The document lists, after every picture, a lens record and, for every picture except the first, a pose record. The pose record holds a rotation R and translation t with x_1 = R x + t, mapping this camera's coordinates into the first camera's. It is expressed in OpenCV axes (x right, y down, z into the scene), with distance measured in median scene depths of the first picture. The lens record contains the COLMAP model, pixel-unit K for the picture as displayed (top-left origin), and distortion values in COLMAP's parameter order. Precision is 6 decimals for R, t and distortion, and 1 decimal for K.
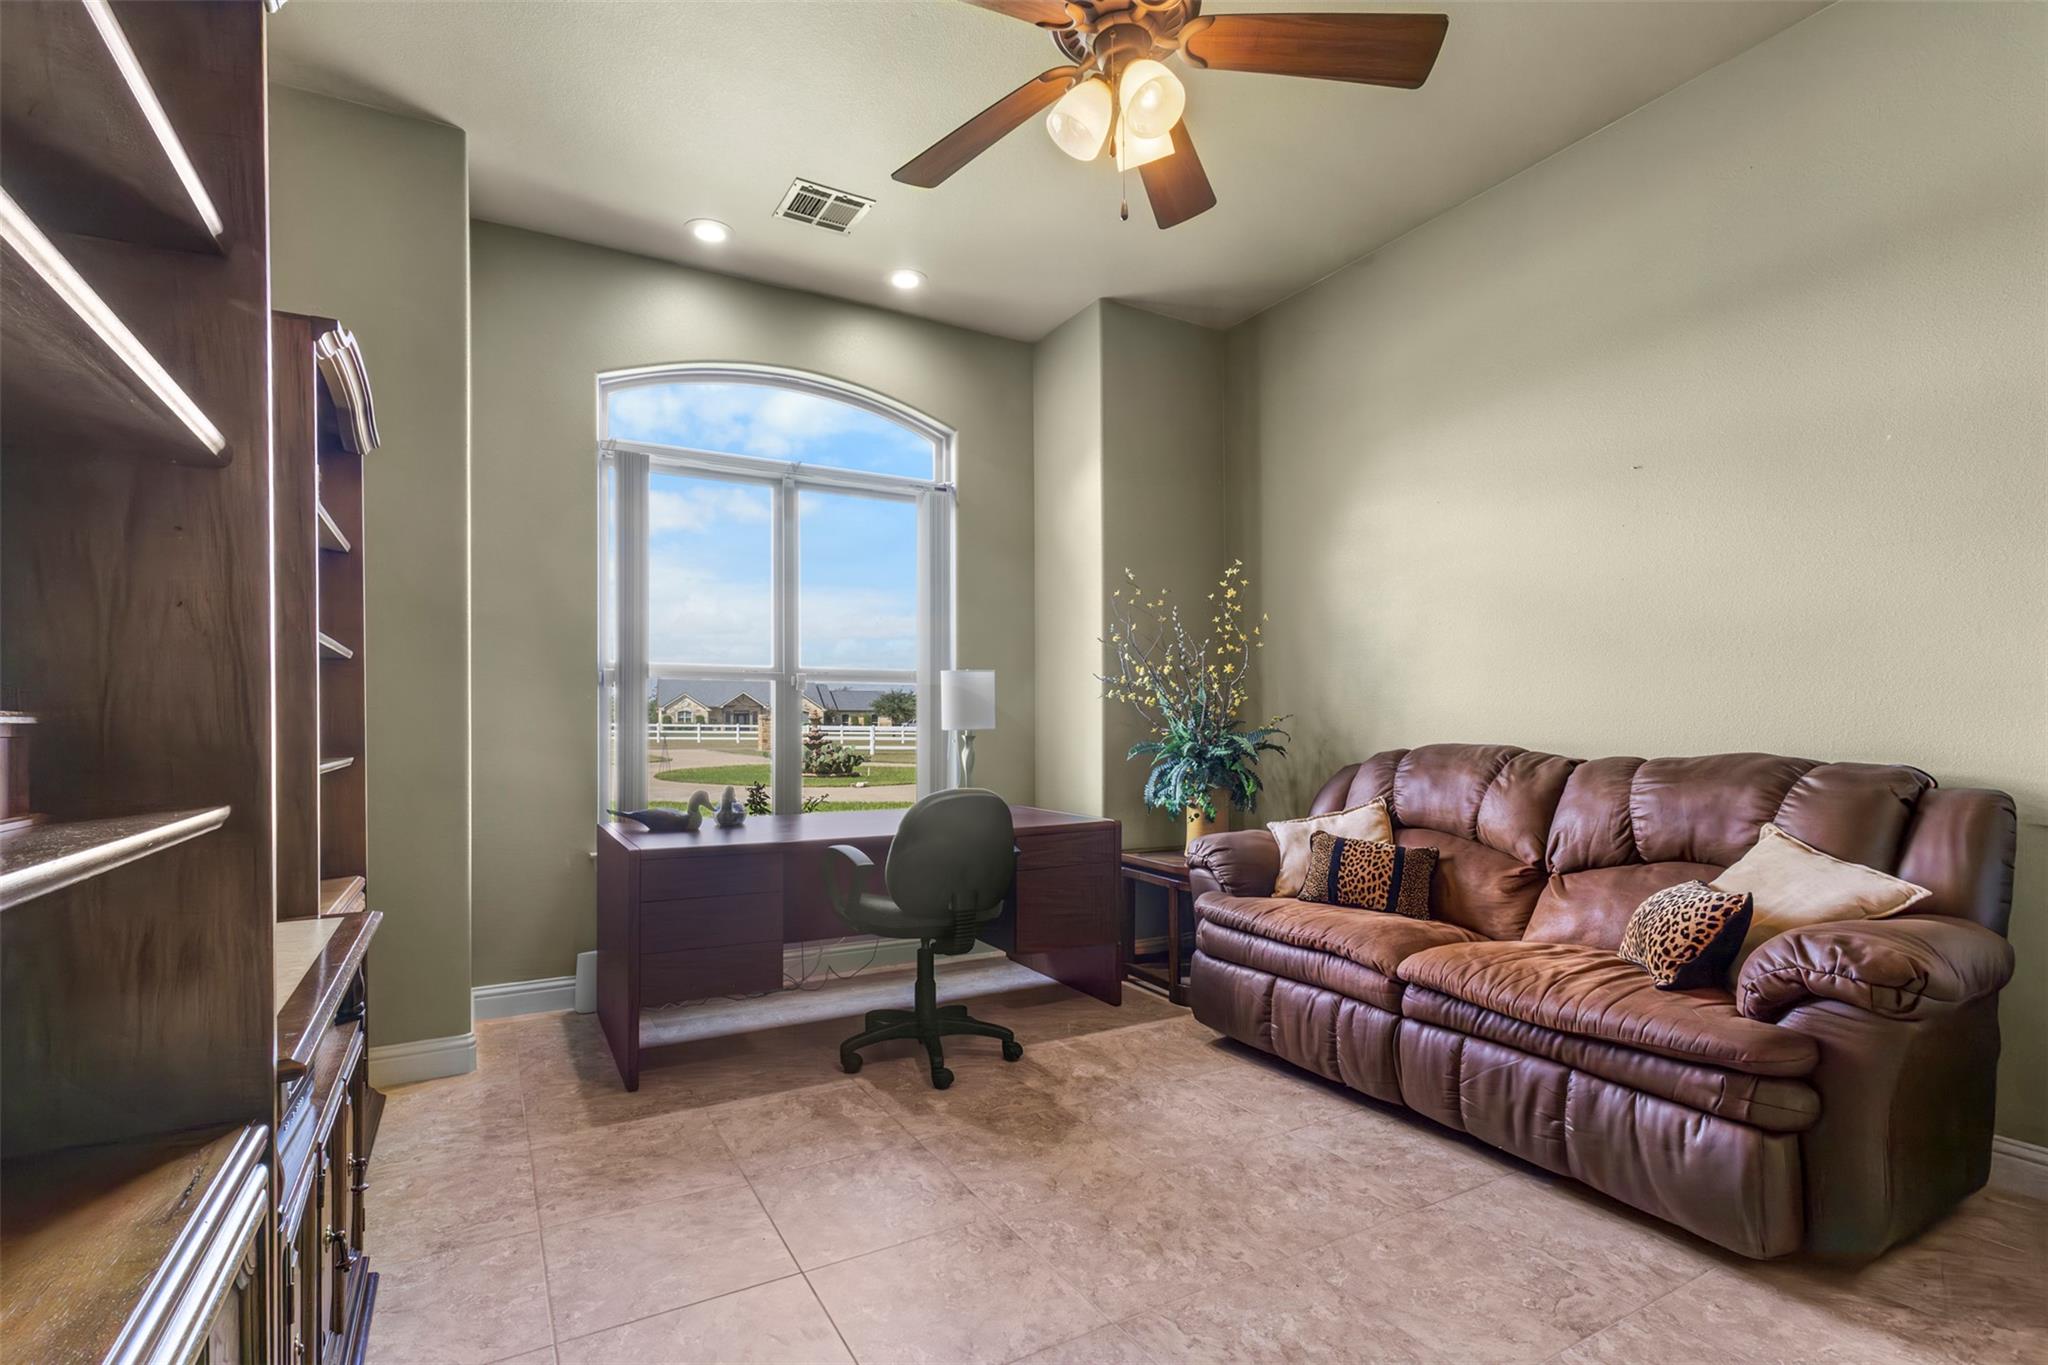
lens RADIAL K [[944.3, 0, 1017.1], [0, 944.3, 692.5], [0, 0, 1]] dist [0.000131, 0.000019]
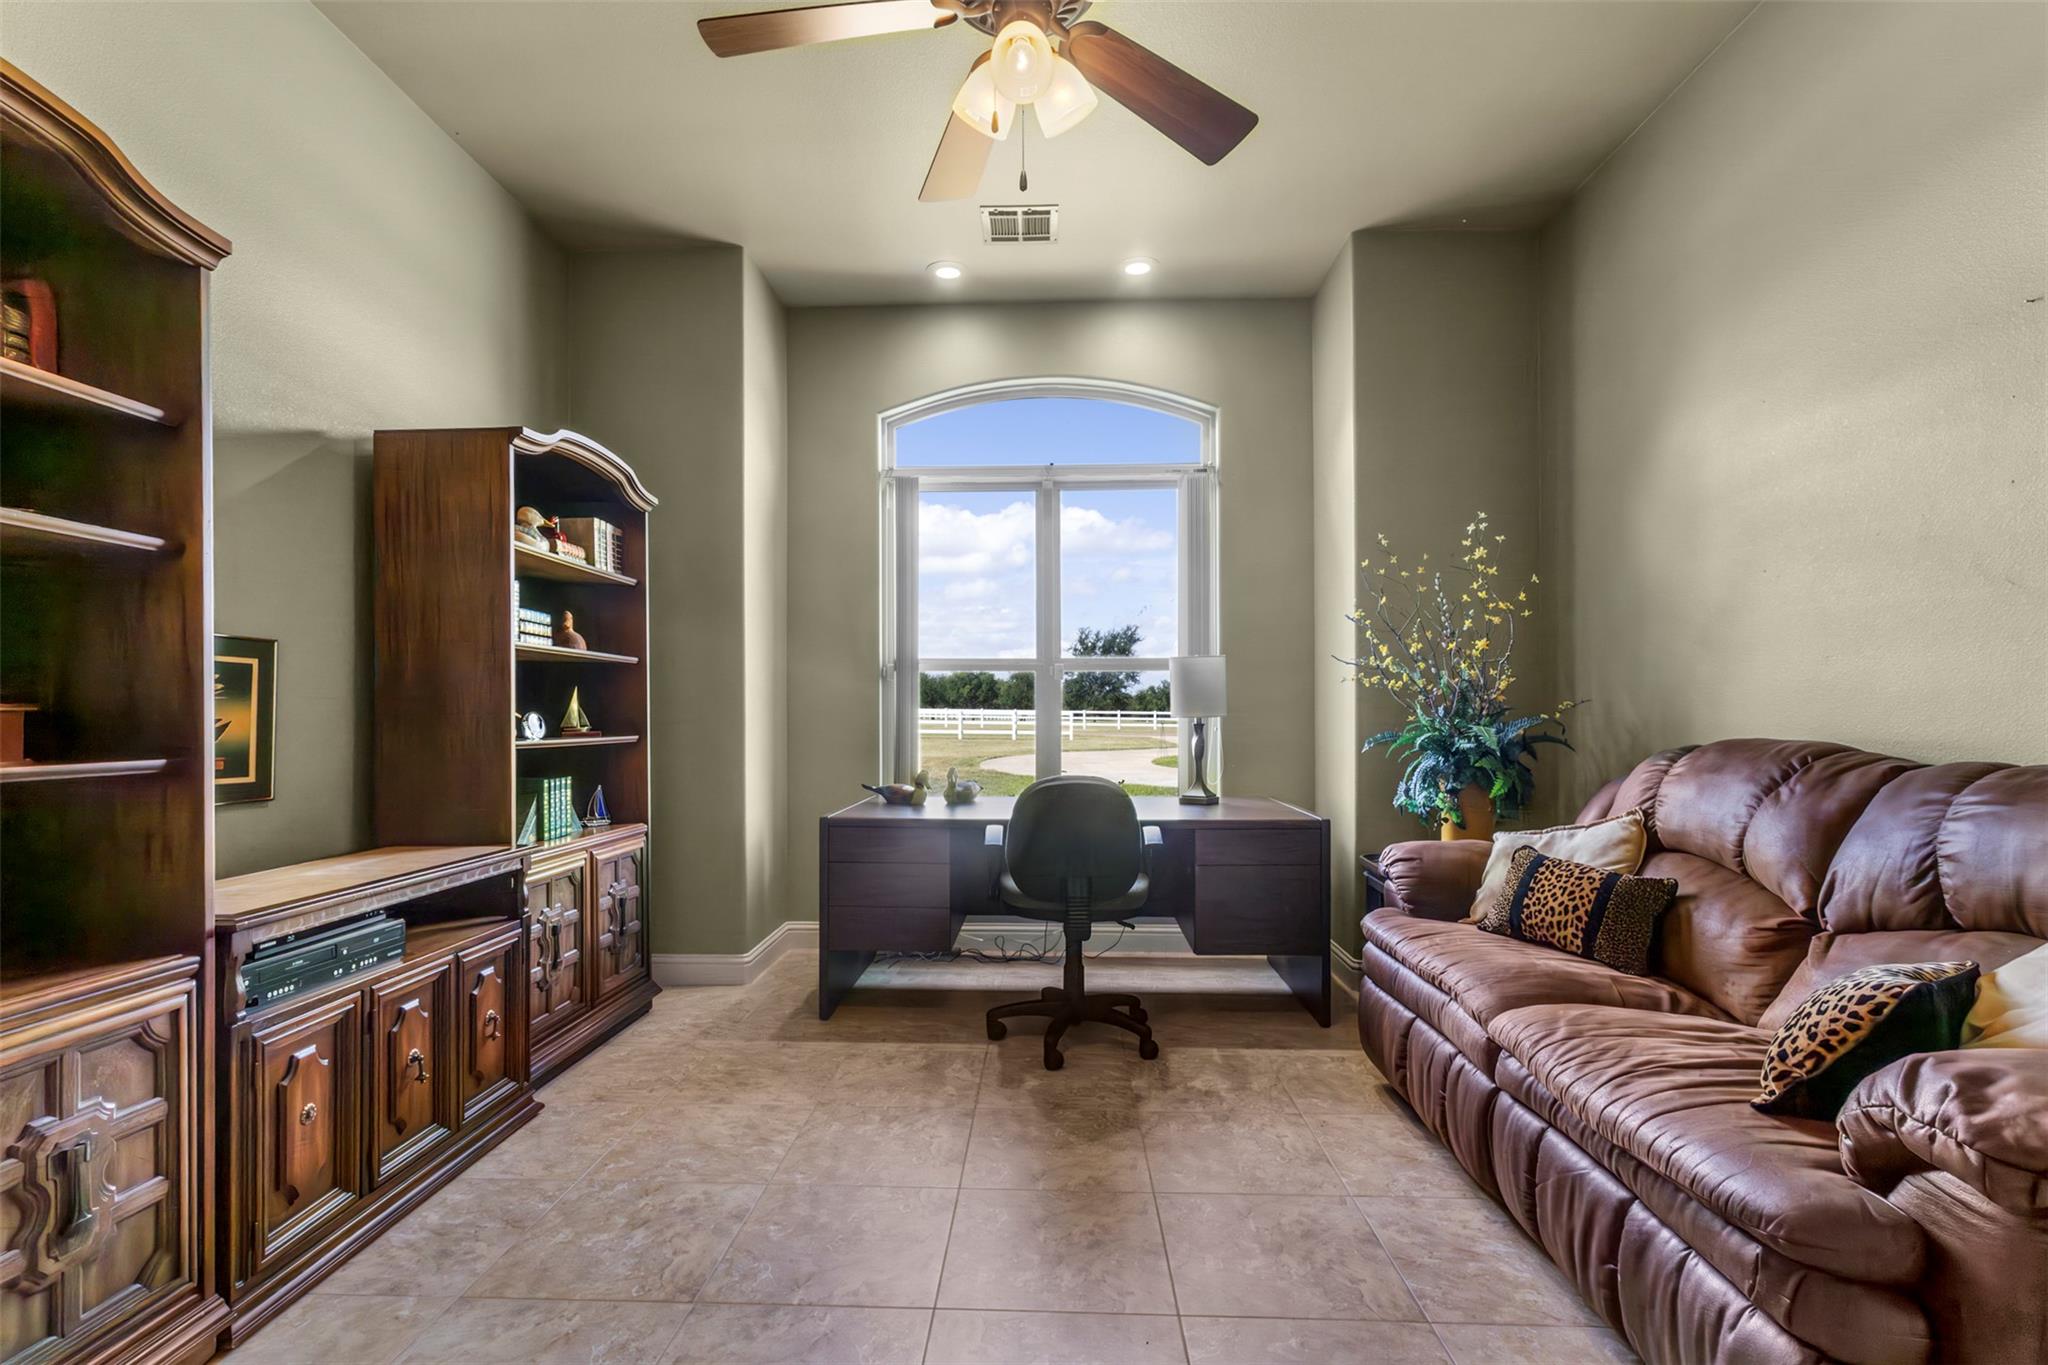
lens RADIAL K [[940.8, 0, 1013.5], [0, 940.8, 682.8], [0, 0, 1]] dist [0.003403, 0.000156]
pose [[0.852569, -0.016314, -0.522360, 0.409789], [0.017356, 0.999845, -0.002898, 0.004891], [0.522326, -0.006595, 0.852720, 0.112769]]
